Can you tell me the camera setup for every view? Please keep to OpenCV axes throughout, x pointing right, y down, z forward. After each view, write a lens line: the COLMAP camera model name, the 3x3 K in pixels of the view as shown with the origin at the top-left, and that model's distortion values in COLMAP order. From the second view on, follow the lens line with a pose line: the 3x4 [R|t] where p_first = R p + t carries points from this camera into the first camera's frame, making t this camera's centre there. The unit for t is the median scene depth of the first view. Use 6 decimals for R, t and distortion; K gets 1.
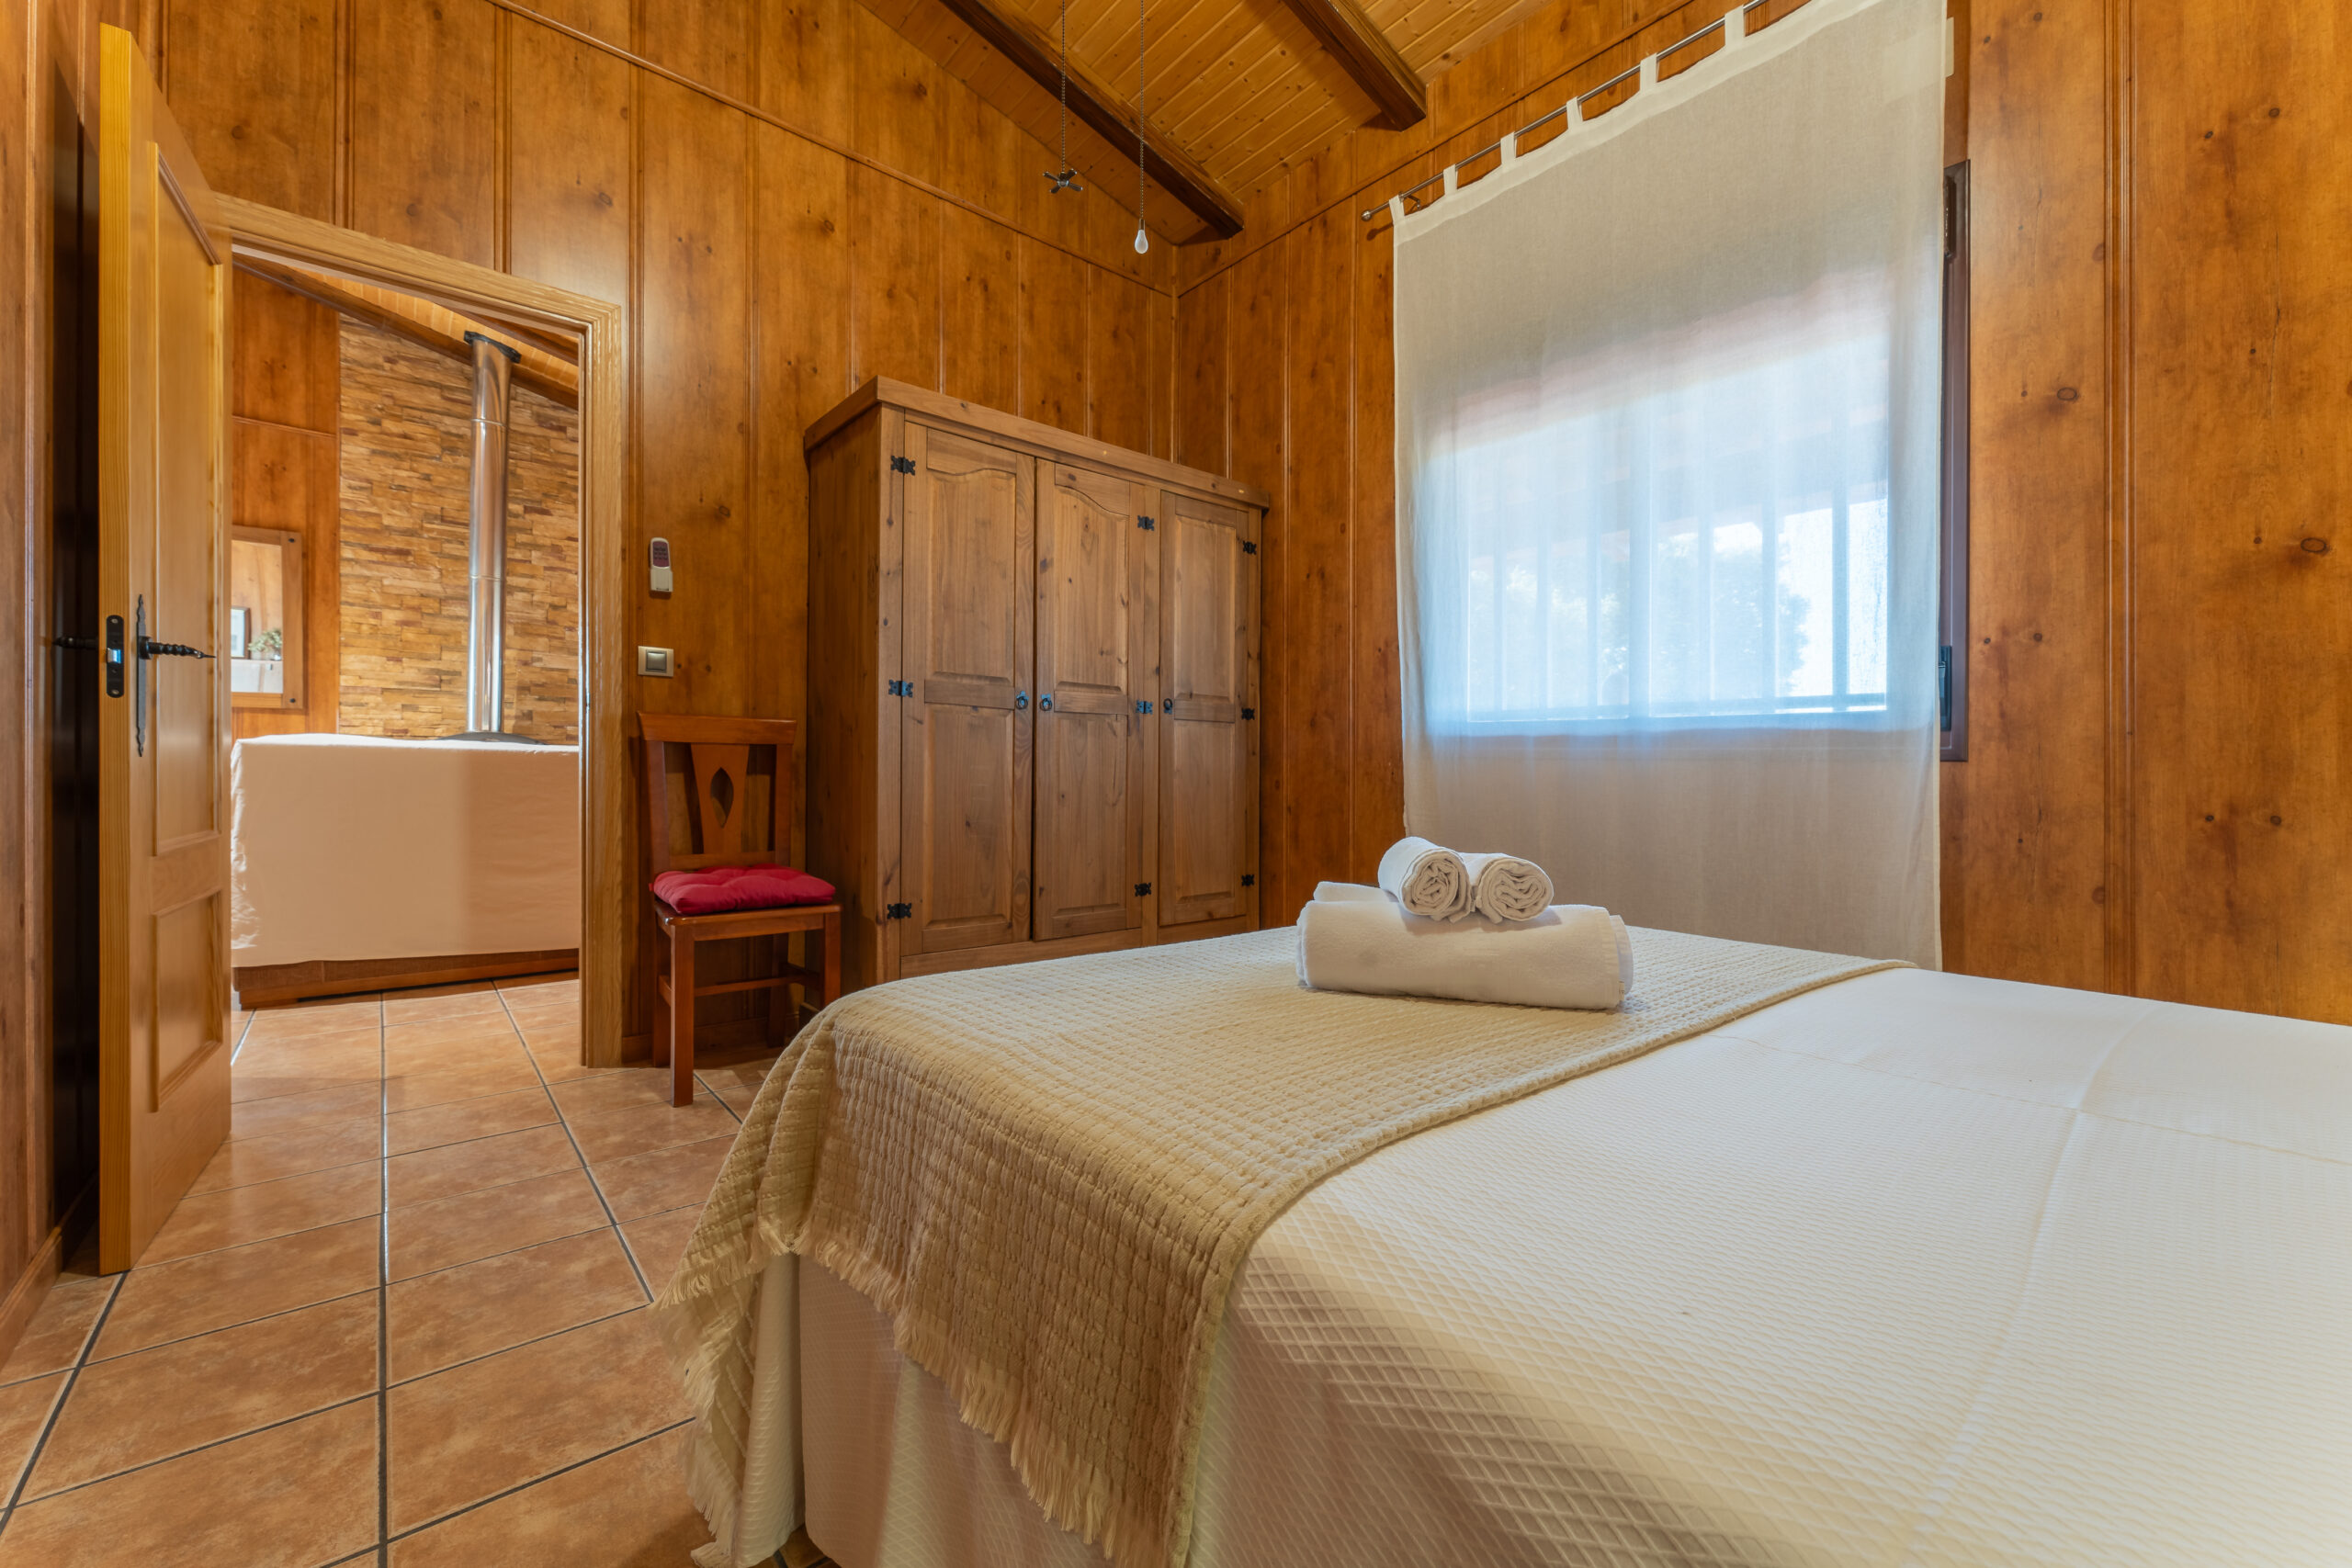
lens RADIAL K [[941.0, 0, 1159.3], [0, 941.0, 760.4], [0, 0, 1]] dist [-0.000125, -0.000215]
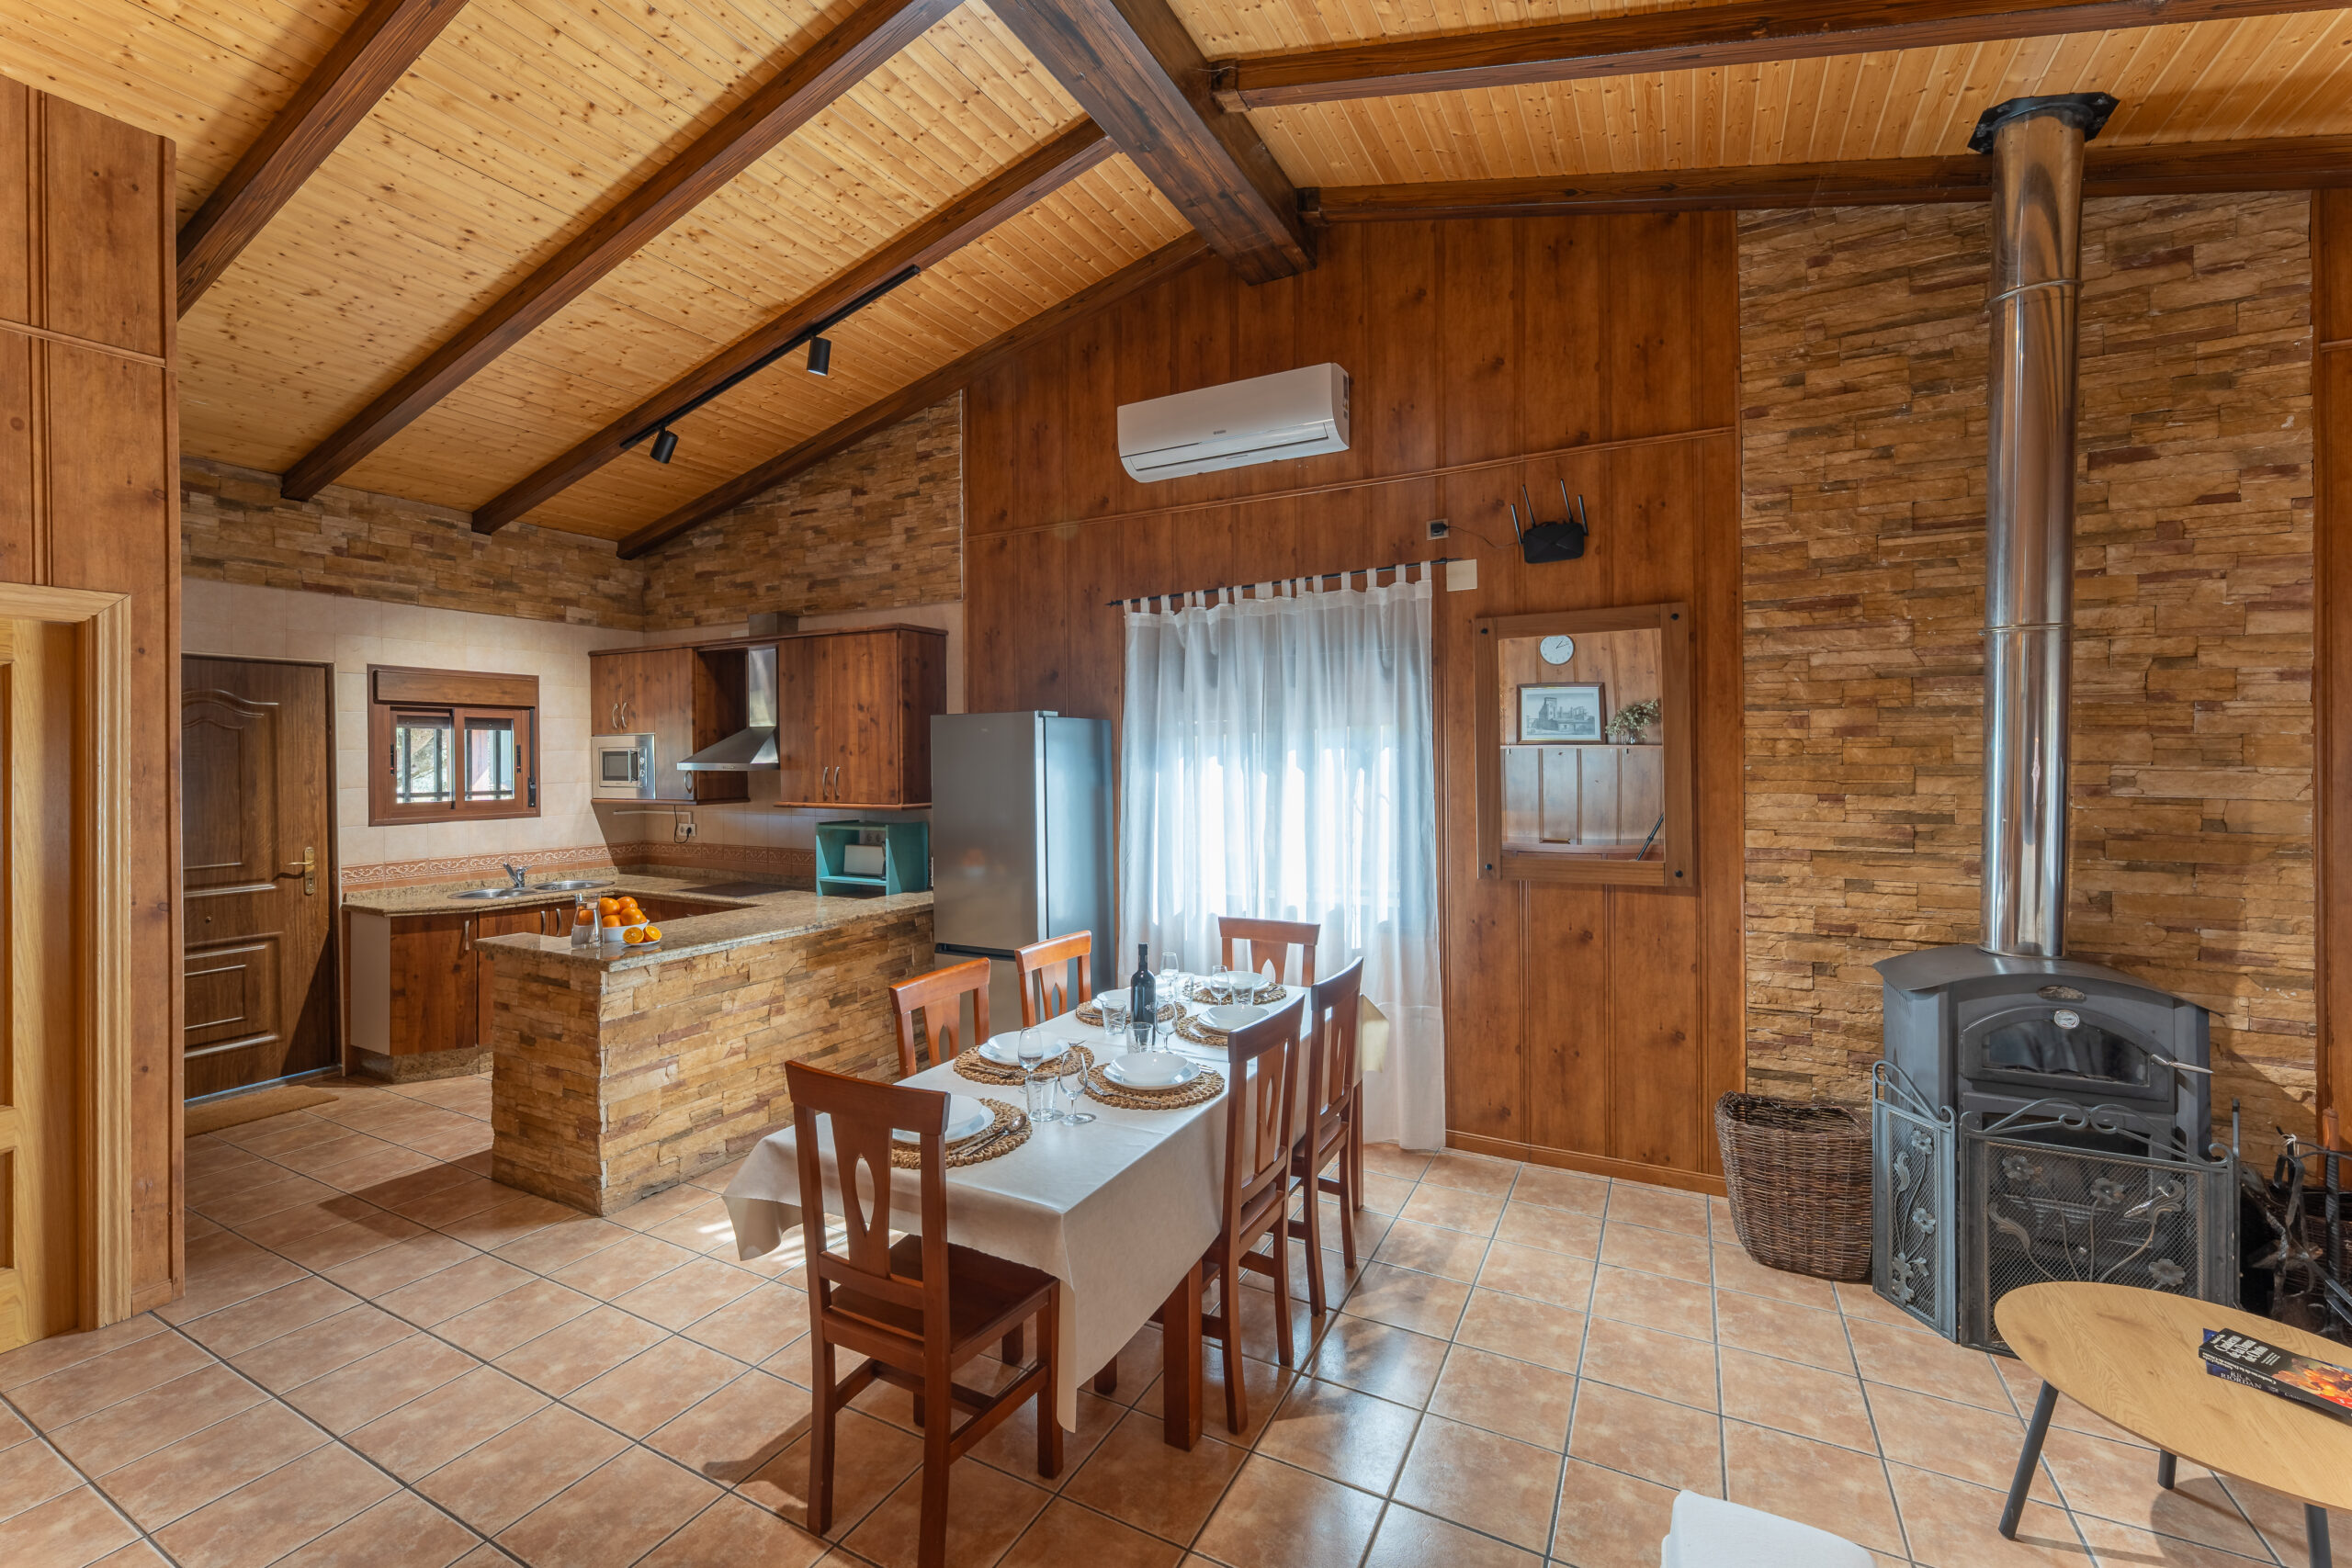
lens RADIAL K [[941.0, 0, 1173.8], [0, 941.0, 774.1], [0, 0, 1]] dist [-0.000125, -0.000215]
pose [[0.371236, -0.008775, -0.928497, -0.442862], [0.008341, 0.999947, -0.006115, -0.121418], [0.928501, -0.005475, 0.371289, 0.435929]]
